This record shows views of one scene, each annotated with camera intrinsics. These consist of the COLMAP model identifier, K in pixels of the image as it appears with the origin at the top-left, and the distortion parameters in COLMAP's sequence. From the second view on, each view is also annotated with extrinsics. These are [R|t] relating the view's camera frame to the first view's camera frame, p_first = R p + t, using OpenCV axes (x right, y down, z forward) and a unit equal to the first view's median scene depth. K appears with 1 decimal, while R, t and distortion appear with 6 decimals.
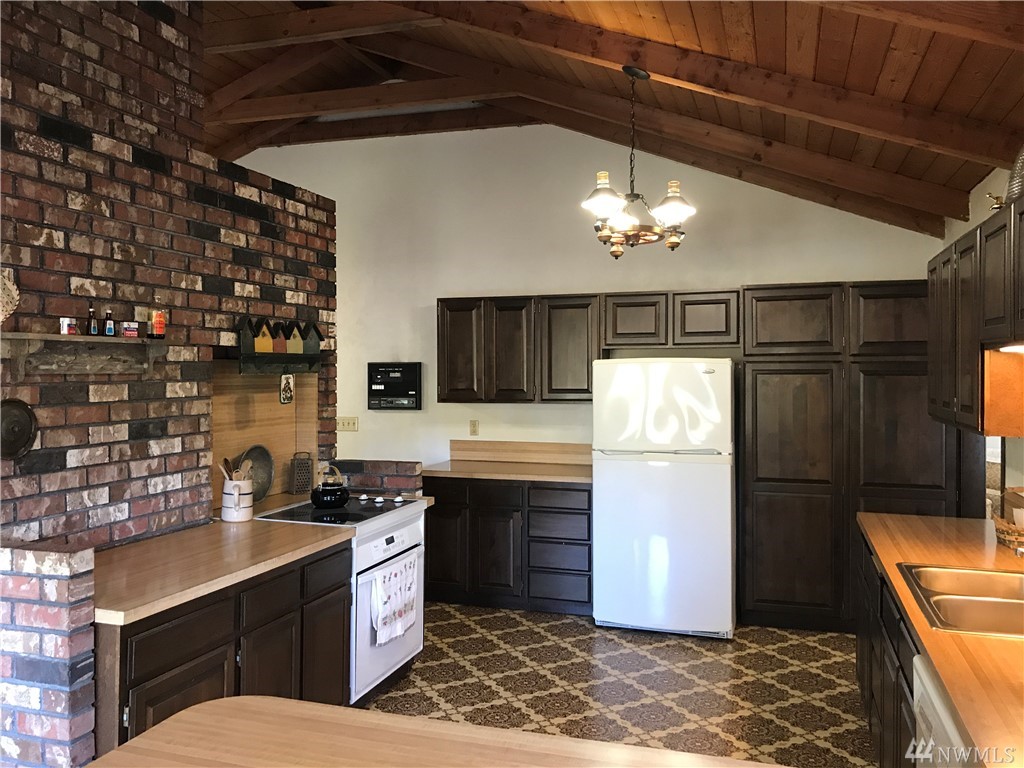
lens RADIAL K [[844.6, 0, 509.6], [0, 844.6, 377.0], [0, 0, 1]] dist [0.033799, -0.044148]
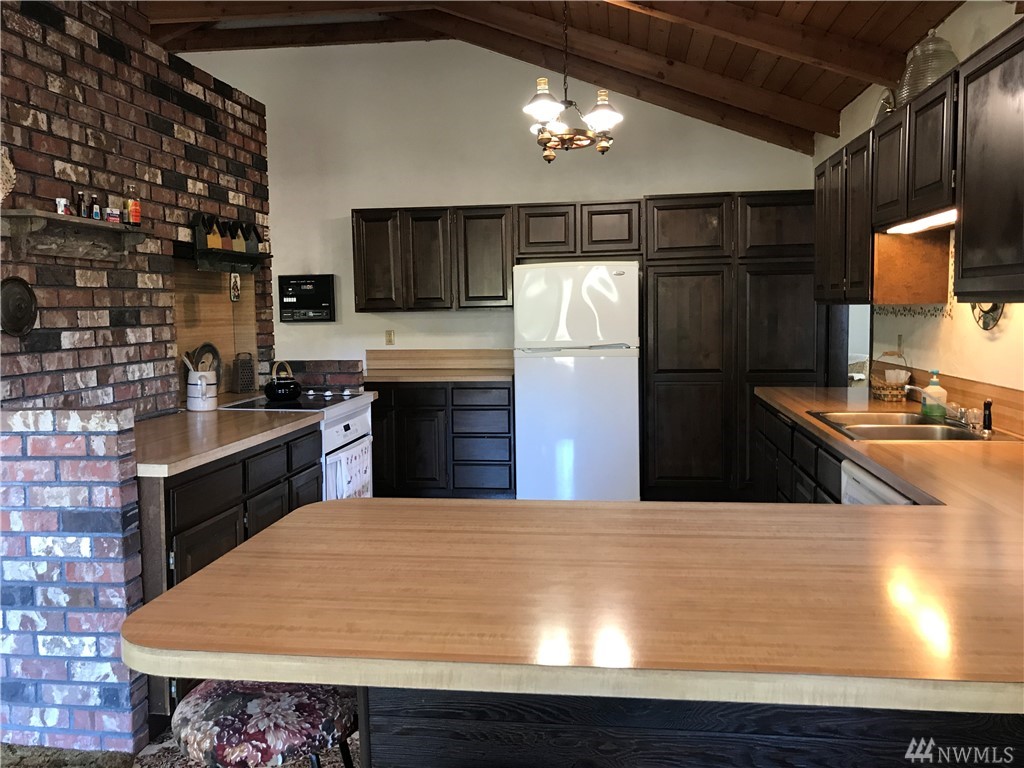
lens RADIAL K [[844.6, 0, 507.5], [0, 844.6, 376.8], [0, 0, 1]] dist [0.033799, -0.044148]
pose [[0.983799, -0.029675, 0.176802, -0.125383], [0.017266, 0.997304, 0.071314, 0.055405], [-0.178441, -0.067106, 0.981660, -0.076781]]
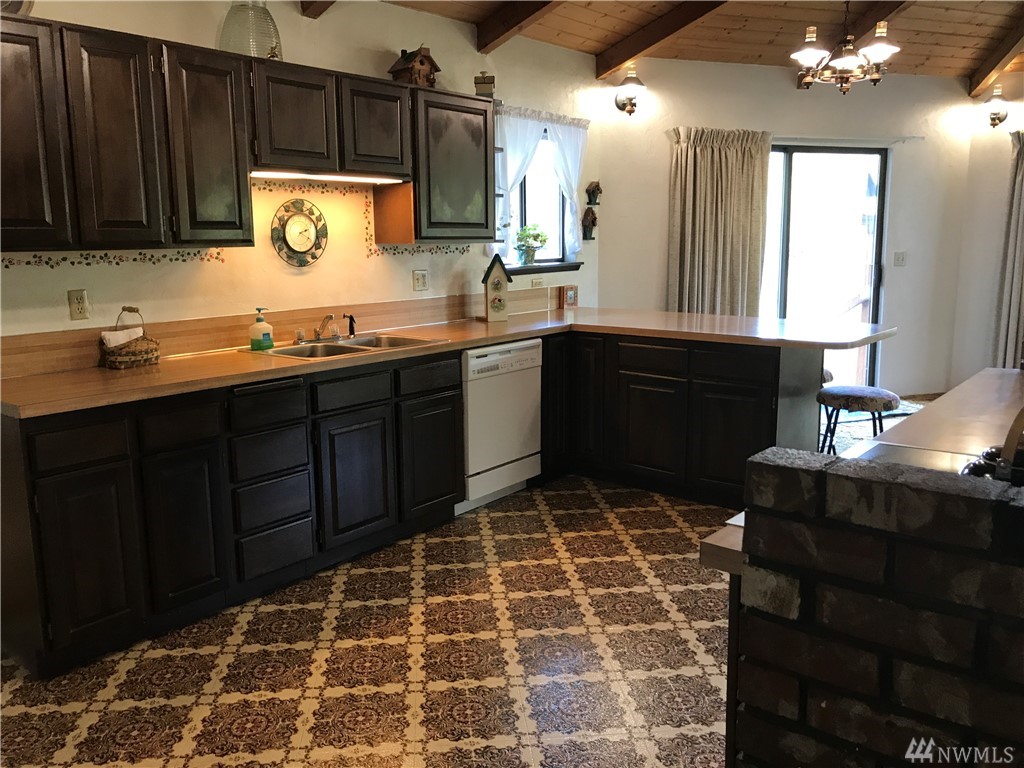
lens RADIAL K [[844.6, 0, 510.7], [0, 844.6, 379.5], [0, 0, 1]] dist [0.033799, -0.044148]
pose [[-0.934877, -0.052359, 0.351089, -0.134014], [0.011559, 0.984047, 0.177533, 0.033715], [-0.354783, 0.170030, -0.919358, 1.403523]]
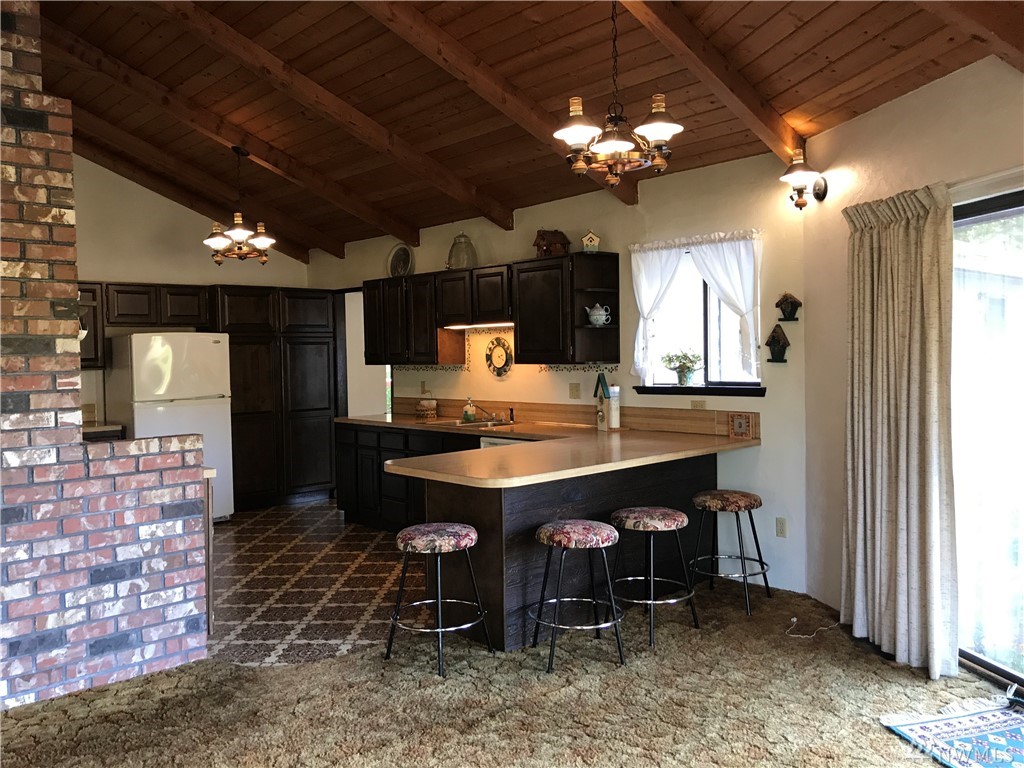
lens RADIAL K [[844.6, 0, 507.8], [0, 844.6, 385.6], [0, 0, 1]] dist [0.033799, -0.044148]
pose [[0.486688, -0.042382, 0.872547, -0.958051], [0.027090, 0.999074, 0.033417, 0.039533], [-0.873156, 0.007373, 0.487385, -0.201603]]
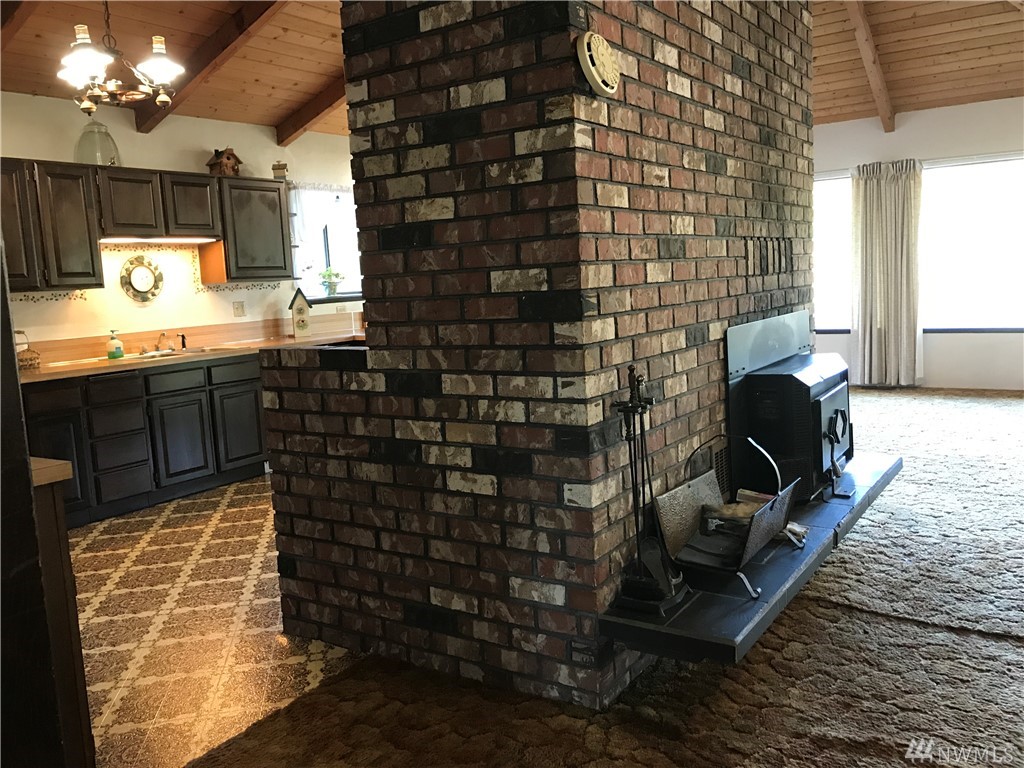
lens RADIAL K [[844.6, 0, 509.8], [0, 844.6, 378.6], [0, 0, 1]] dist [0.033799, -0.044148]
pose [[-0.961108, 0.020506, 0.275410, -0.518808], [0.057882, 0.990048, 0.128279, 0.056173], [-0.270038, 0.139231, -0.952730, 1.758632]]
